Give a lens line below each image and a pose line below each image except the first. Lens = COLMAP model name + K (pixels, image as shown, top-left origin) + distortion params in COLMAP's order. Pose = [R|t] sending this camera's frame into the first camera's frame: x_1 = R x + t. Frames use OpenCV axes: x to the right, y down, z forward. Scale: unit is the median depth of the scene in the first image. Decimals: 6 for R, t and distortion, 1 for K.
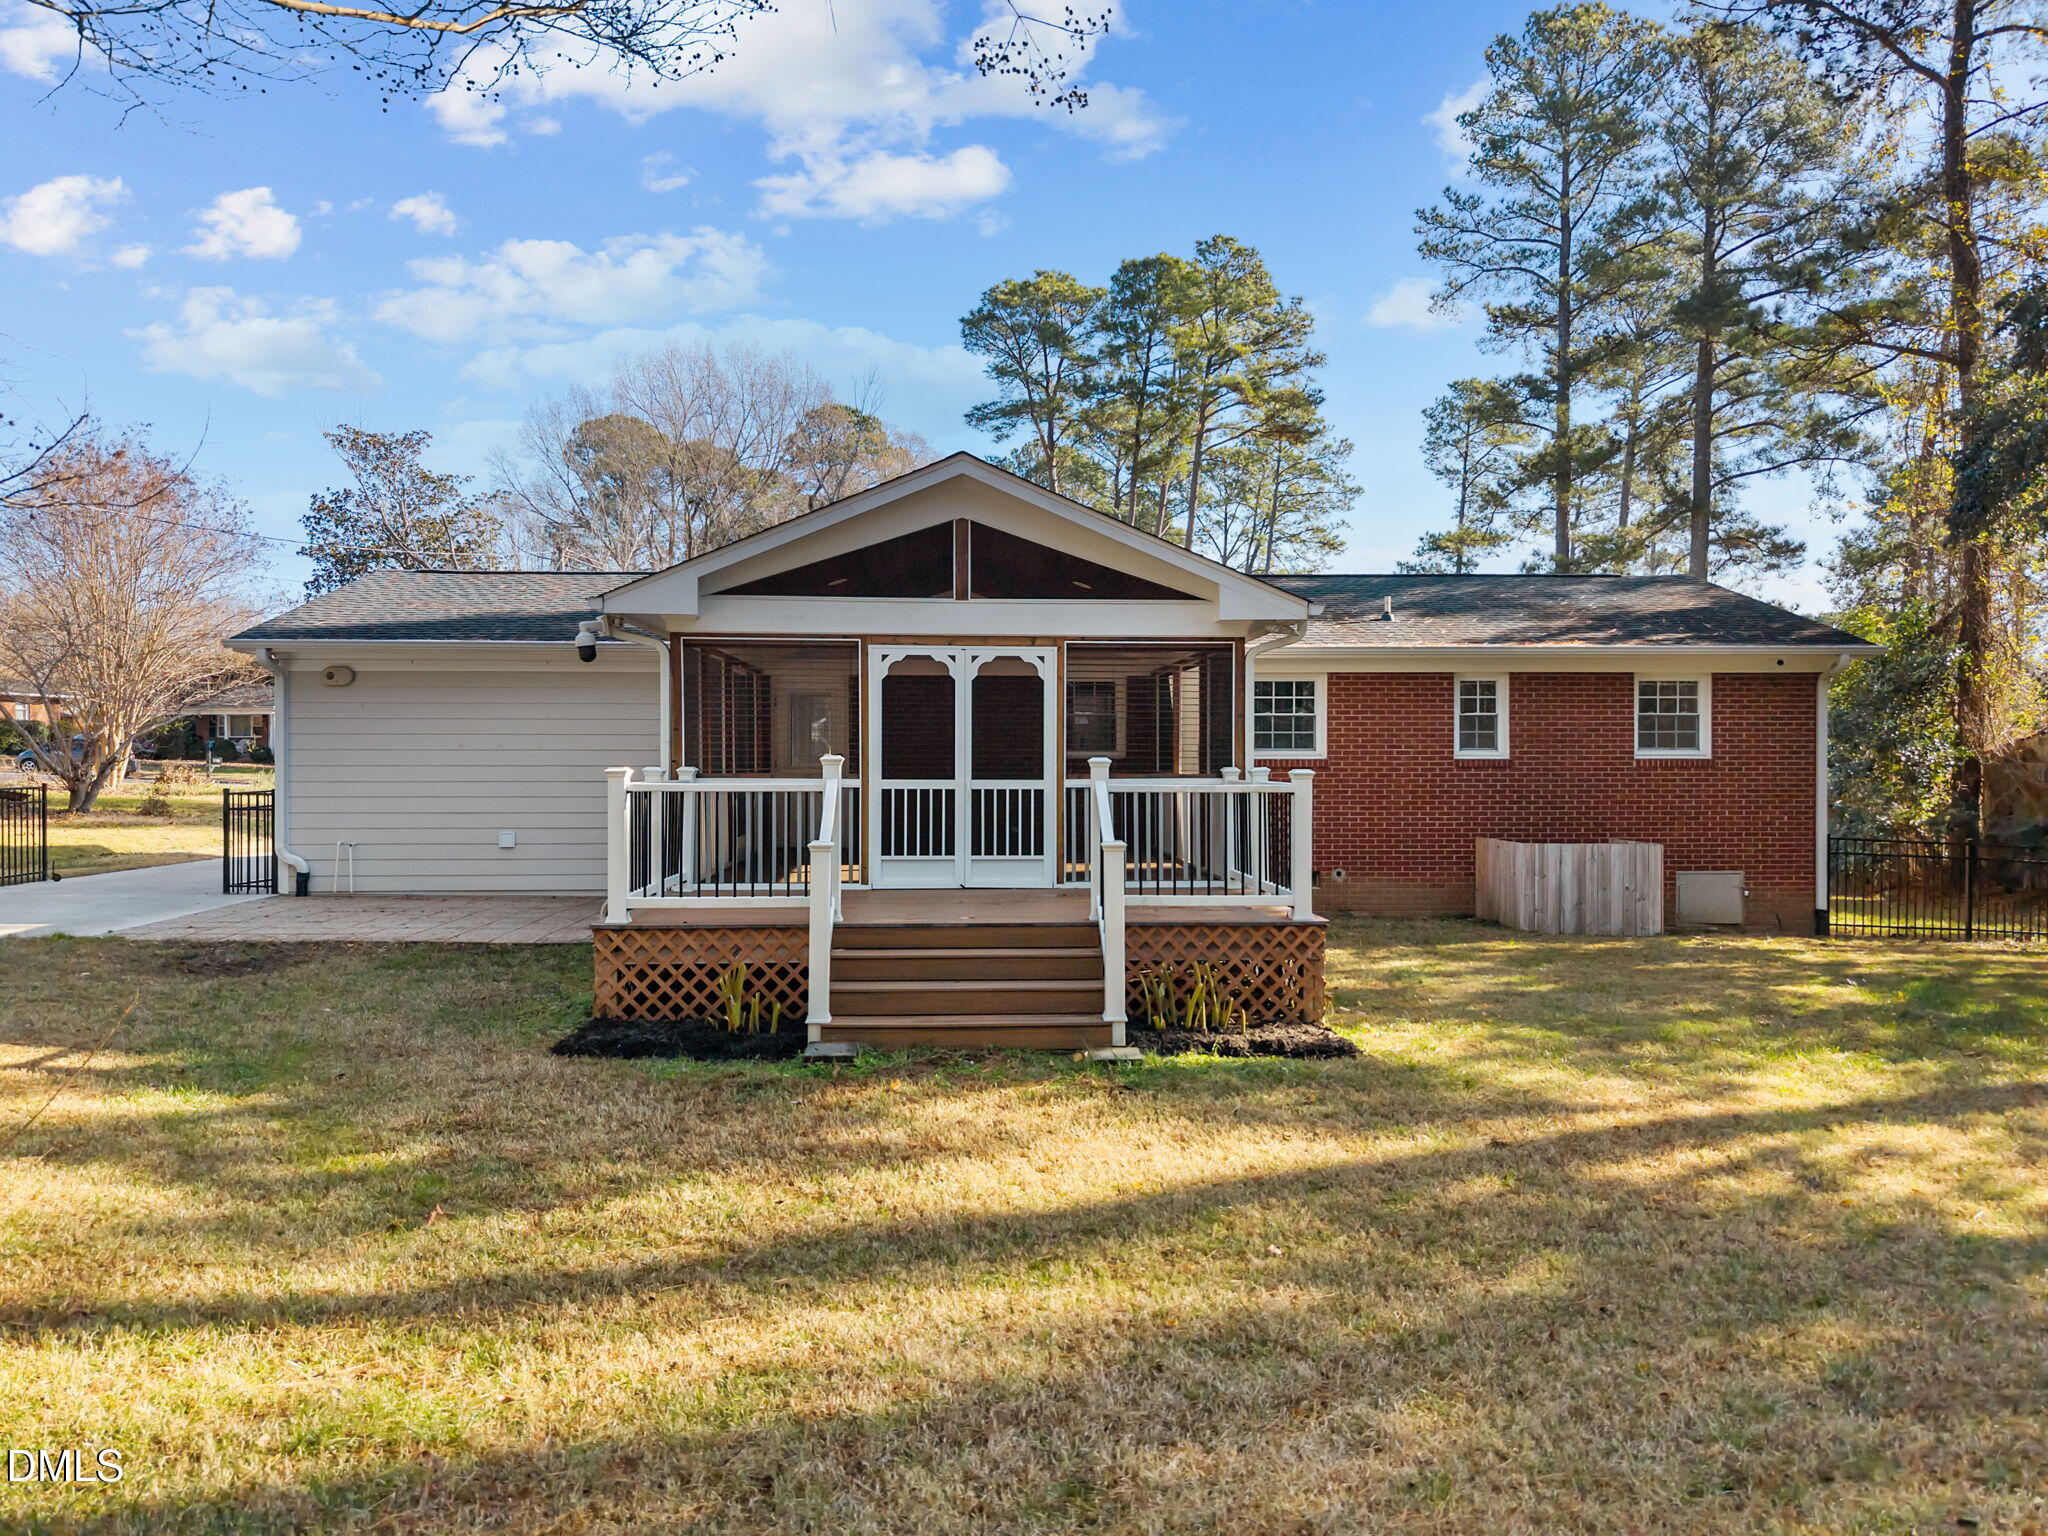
lens RADIAL K [[1374.6, 0, 1028.9], [0, 1374.6, 757.6], [0, 0, 1]] dist [0.012452, -0.011454]
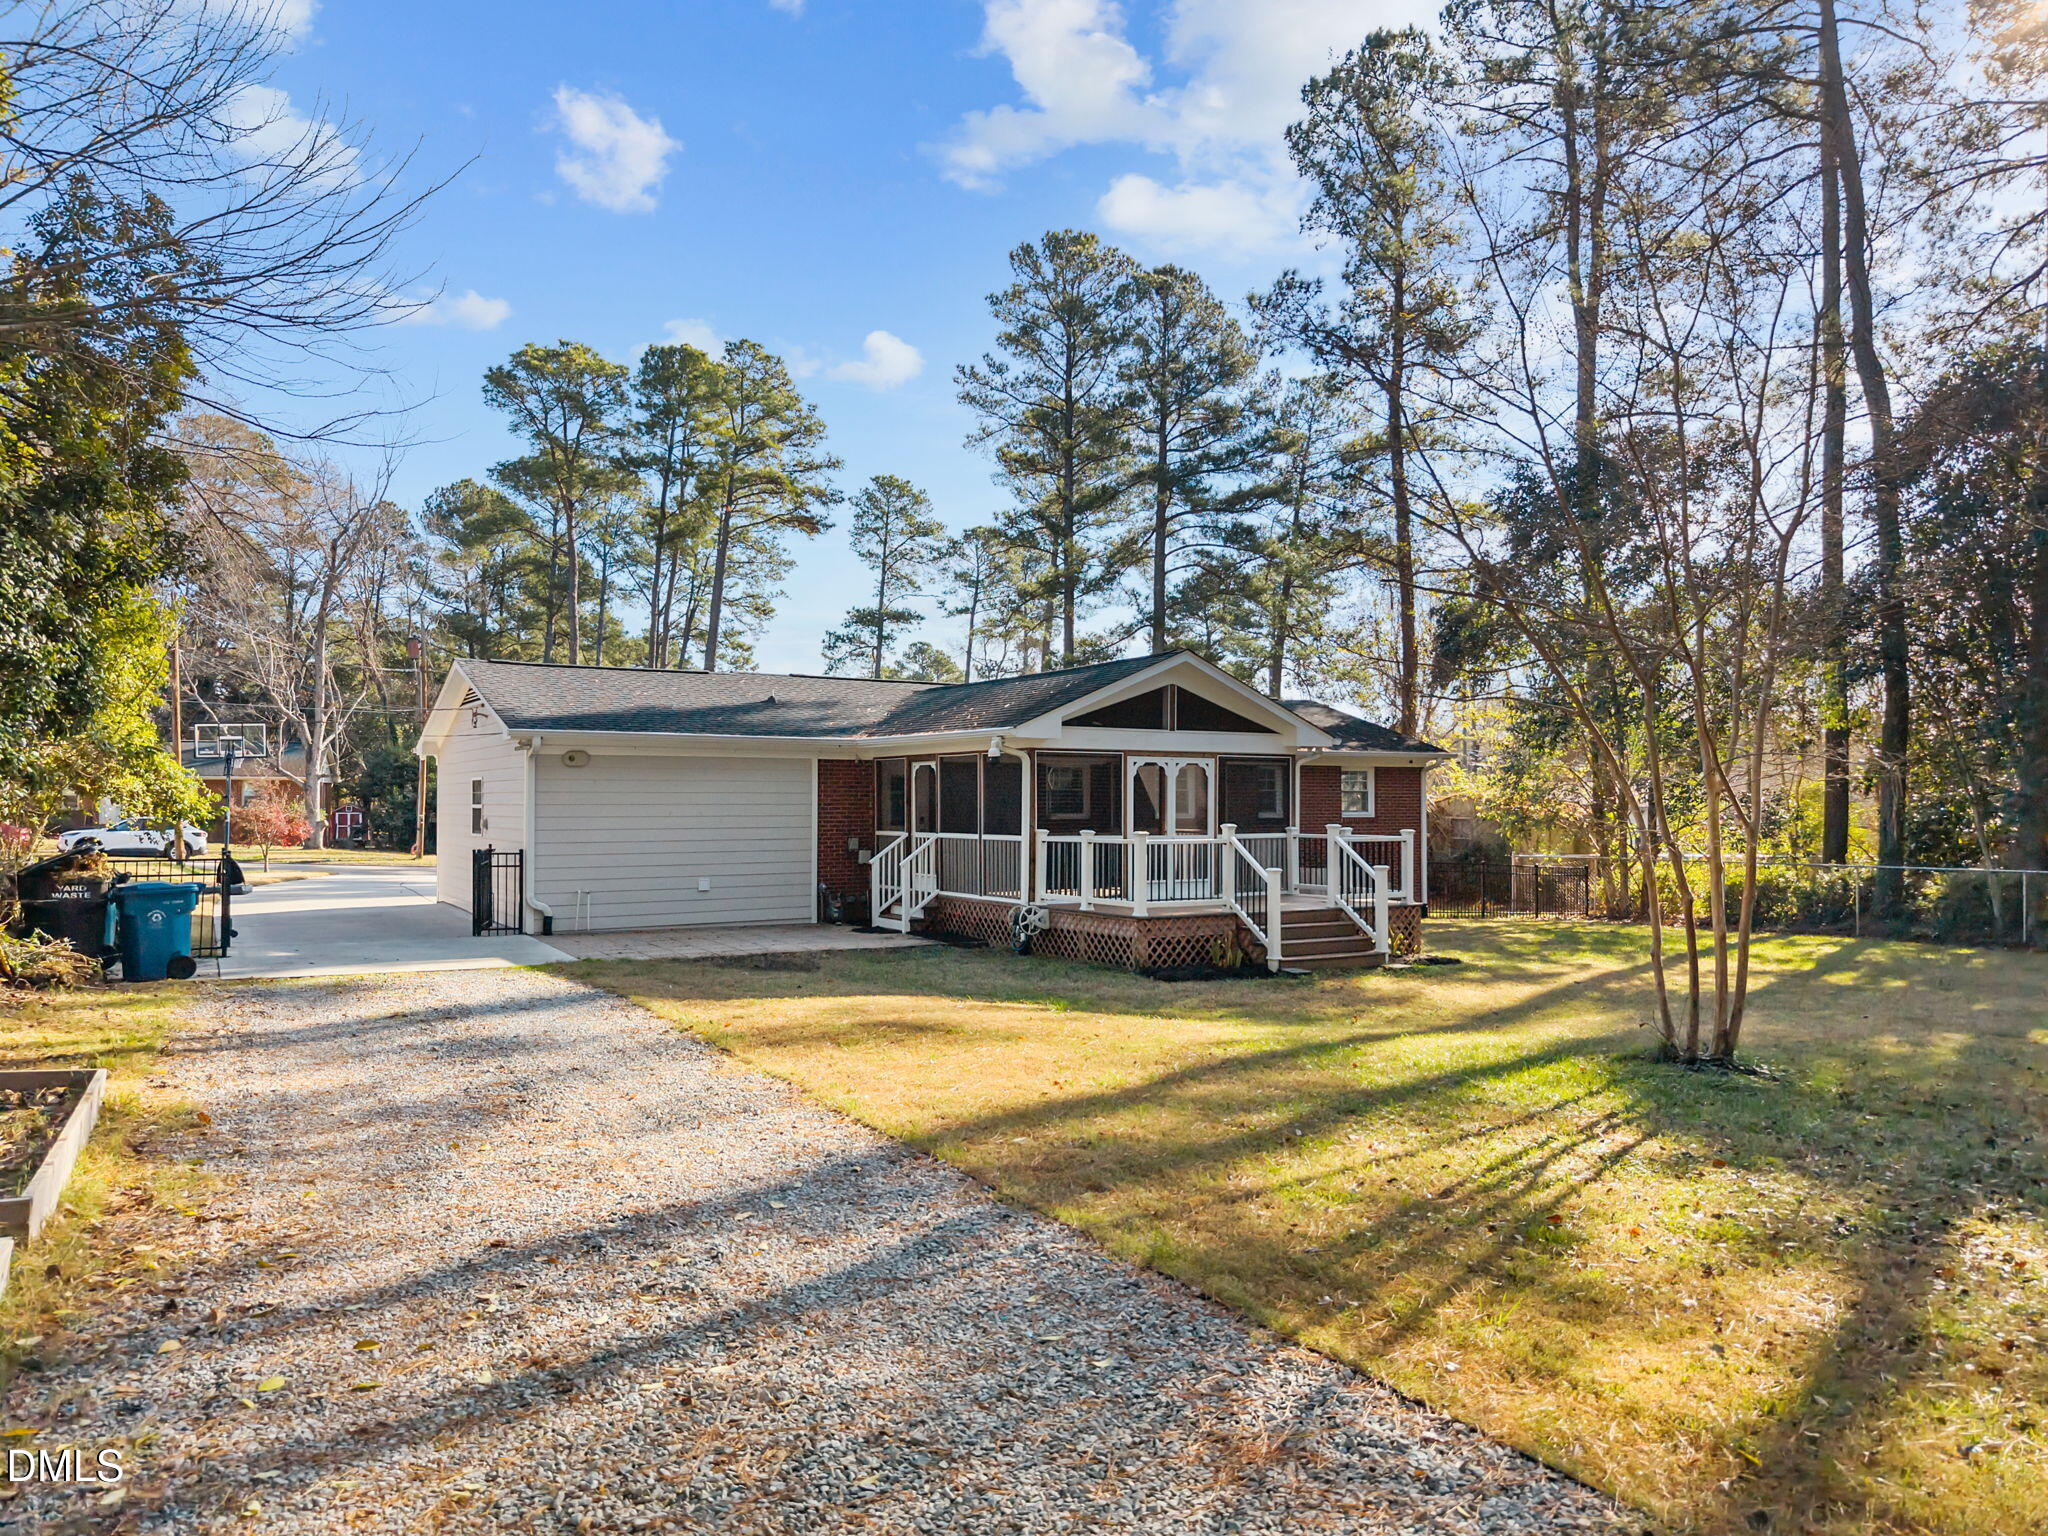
lens RADIAL K [[1374.6, 0, 1041.3], [0, 1374.6, 783.9], [0, 0, 1]] dist [0.012452, -0.011454]
pose [[0.870969, 0.005781, 0.491304, -0.697427], [0.001454, 0.999896, -0.014343, -0.015936], [-0.491336, 0.013207, 0.870870, -0.280570]]
